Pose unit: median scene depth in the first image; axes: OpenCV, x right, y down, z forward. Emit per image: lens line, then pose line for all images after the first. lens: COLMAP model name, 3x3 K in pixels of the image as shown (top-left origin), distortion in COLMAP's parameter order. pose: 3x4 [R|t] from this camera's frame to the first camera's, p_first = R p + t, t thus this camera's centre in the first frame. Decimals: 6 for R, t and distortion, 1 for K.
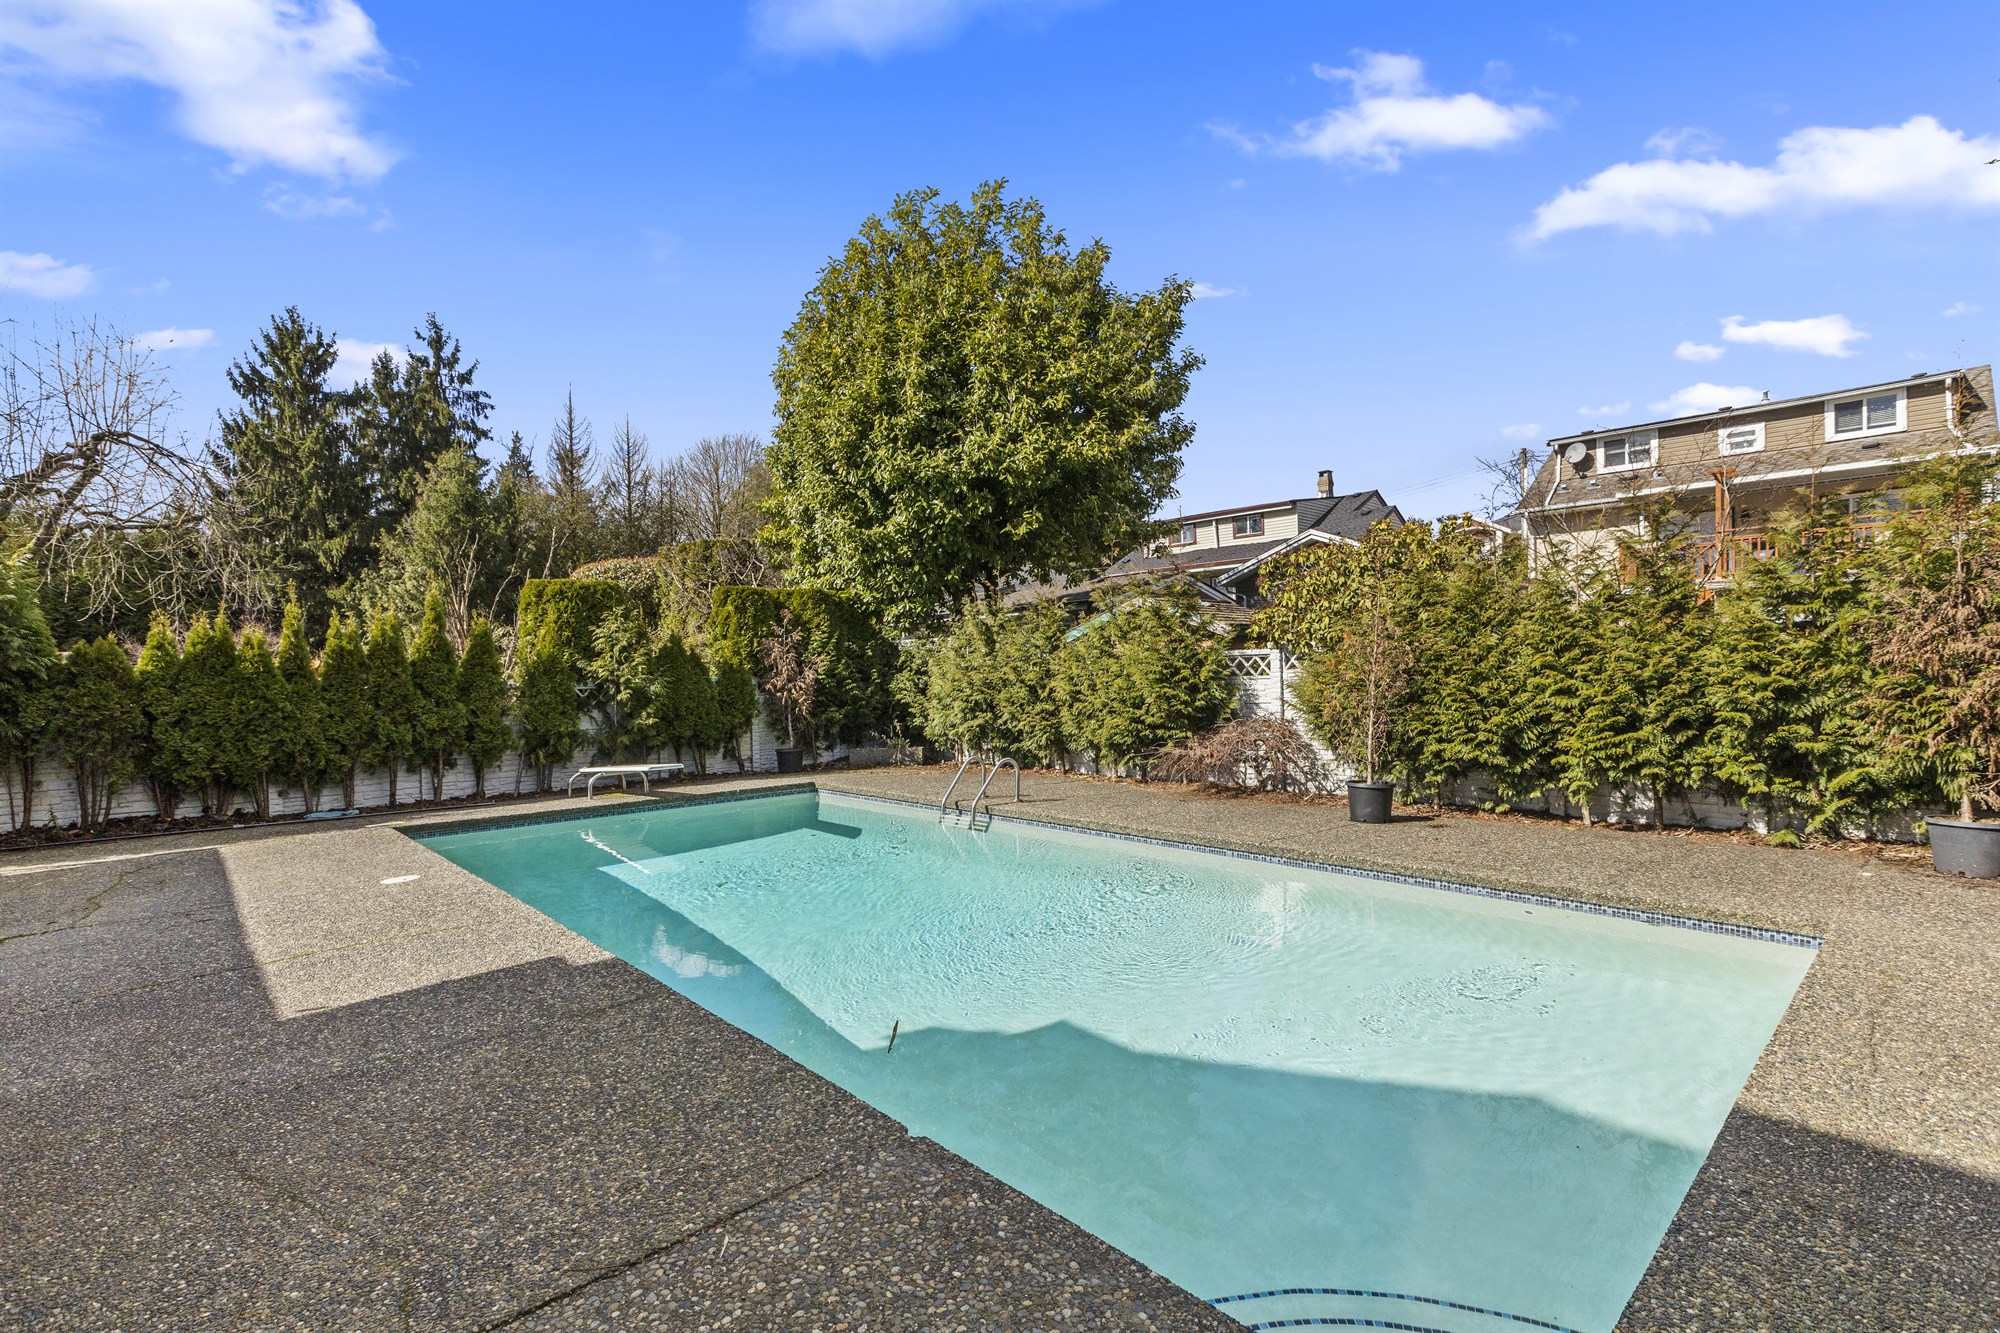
lens RADIAL K [[913.7, 0, 1001.3], [0, 913.7, 672.3], [0, 0, 1]] dist [-0.002031, 0.000040]
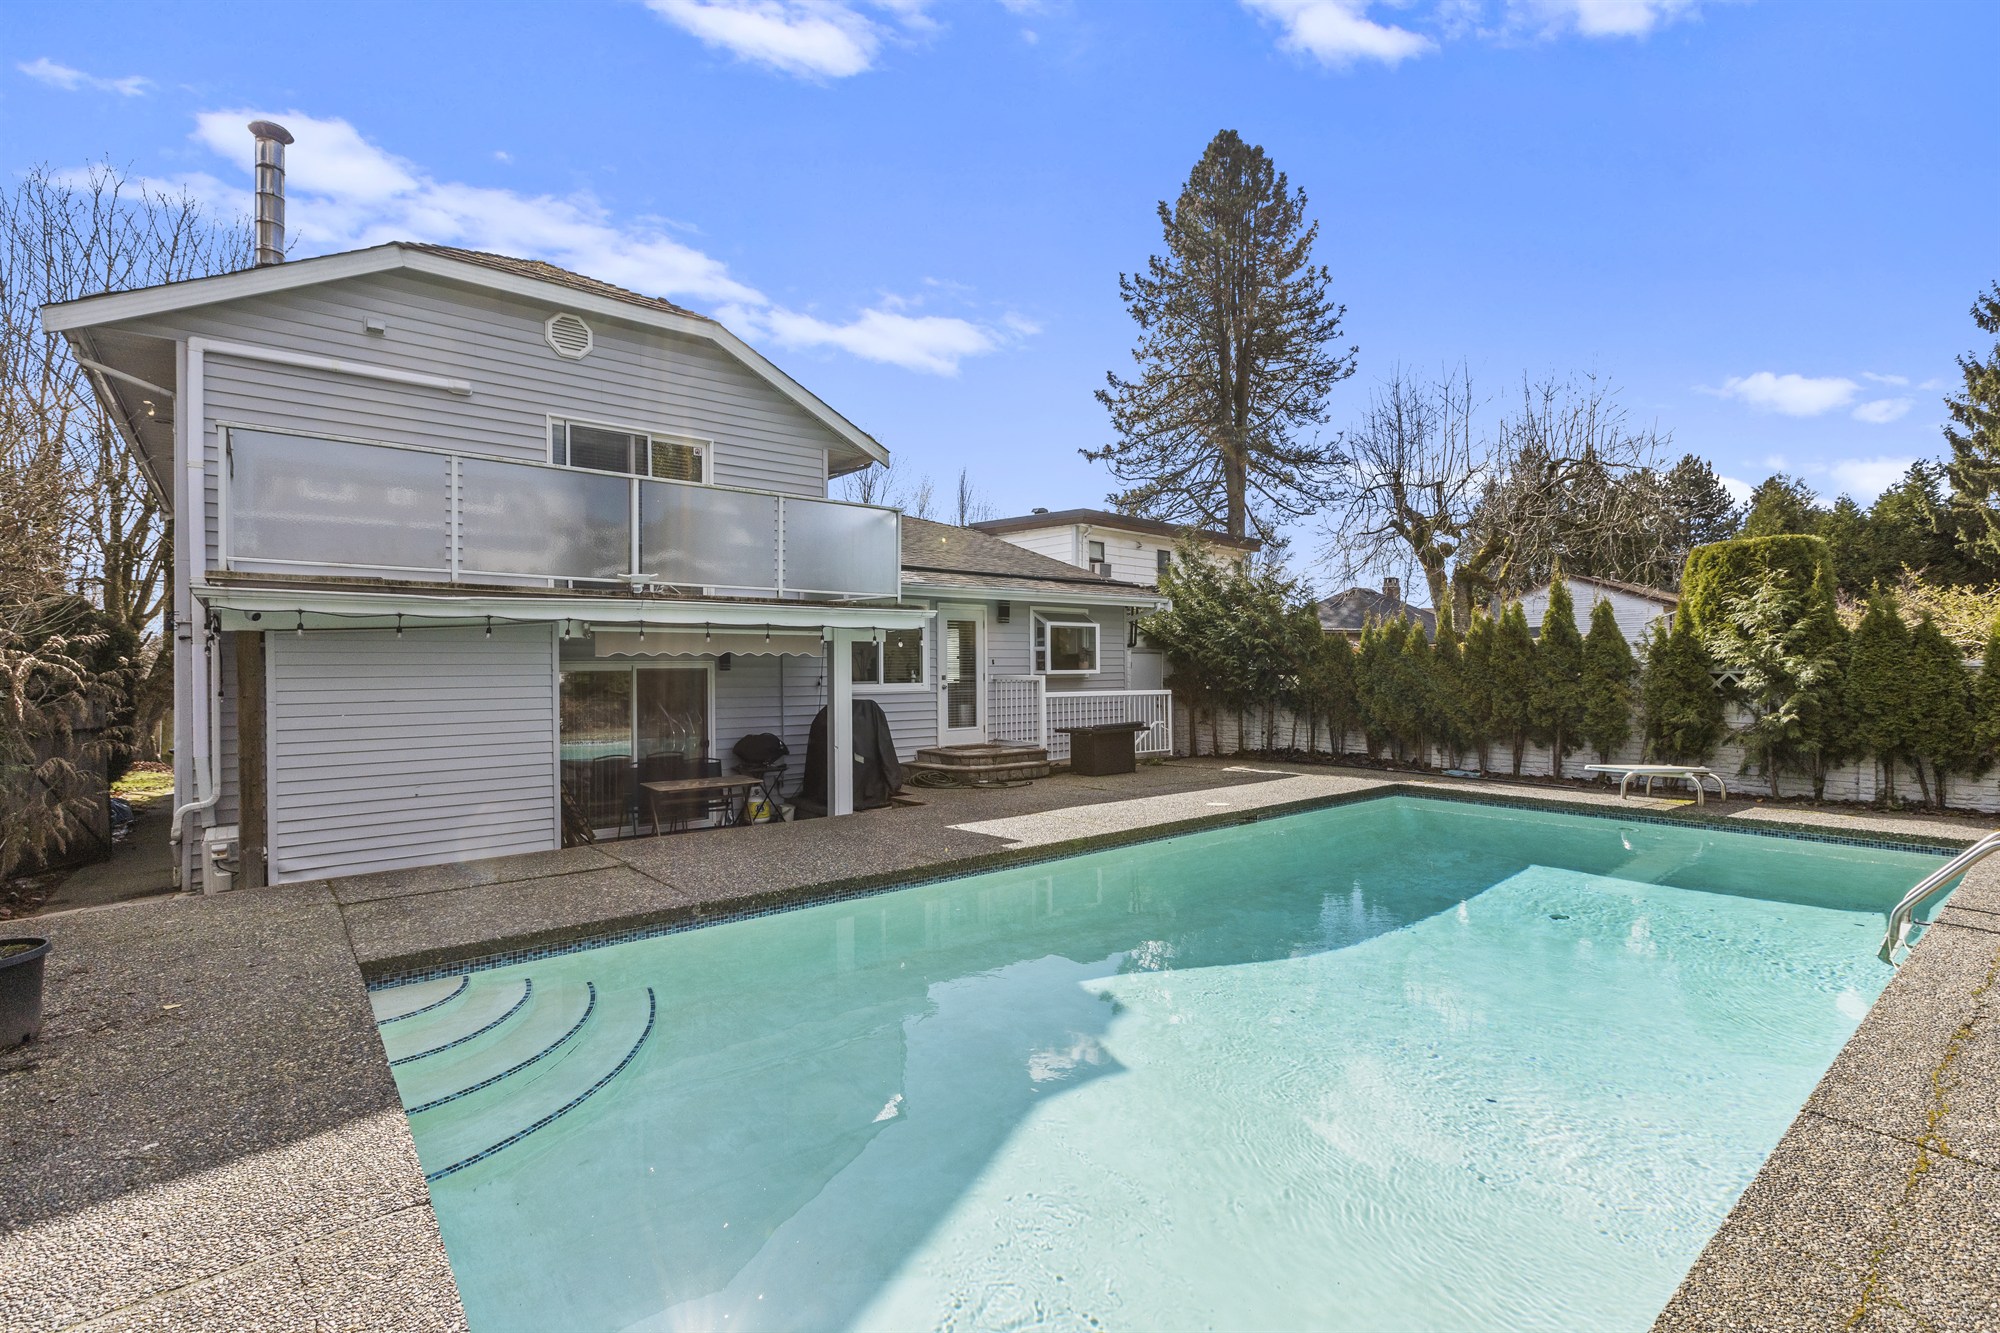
lens RADIAL K [[913.7, 0, 1002.6], [0, 913.7, 649.8], [0, 0, 1]] dist [-0.002031, 0.000040]
pose [[-0.065183, -0.001016, -0.997873, 0.465506], [0.008750, 0.999960, -0.001590, -0.008677], [0.997835, -0.008835, -0.065172, 0.454412]]
